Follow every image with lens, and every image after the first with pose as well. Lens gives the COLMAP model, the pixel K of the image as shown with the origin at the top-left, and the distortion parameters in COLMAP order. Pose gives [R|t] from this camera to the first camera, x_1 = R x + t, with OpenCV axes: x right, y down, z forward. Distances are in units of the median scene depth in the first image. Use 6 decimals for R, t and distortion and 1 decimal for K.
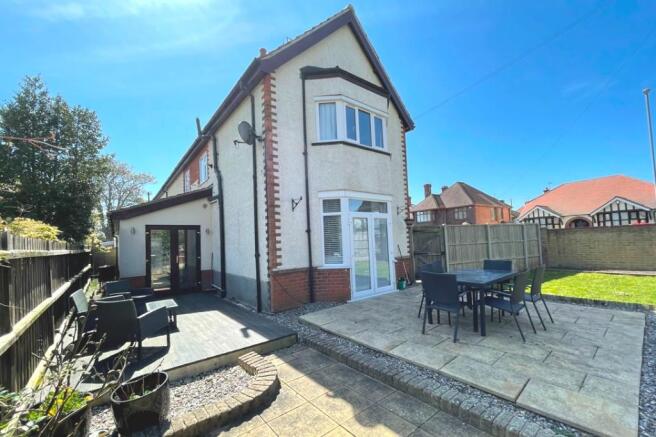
lens RADIAL K [[265.1, 0, 329.8], [0, 265.1, 217.3], [0, 0, 1]] dist [-0.004729, 0.000293]
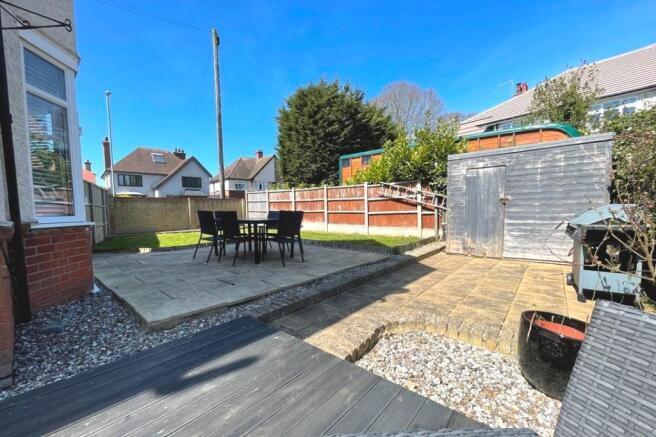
lens RADIAL K [[265.1, 0, 329.6], [0, 265.1, 222.6], [0, 0, 1]] dist [-0.004729, 0.000293]
pose [[-0.177202, -0.007777, 0.984144, -0.571796], [-0.063894, 0.997950, -0.003619, 0.188407], [-0.982098, -0.063522, -0.177336, 0.768410]]
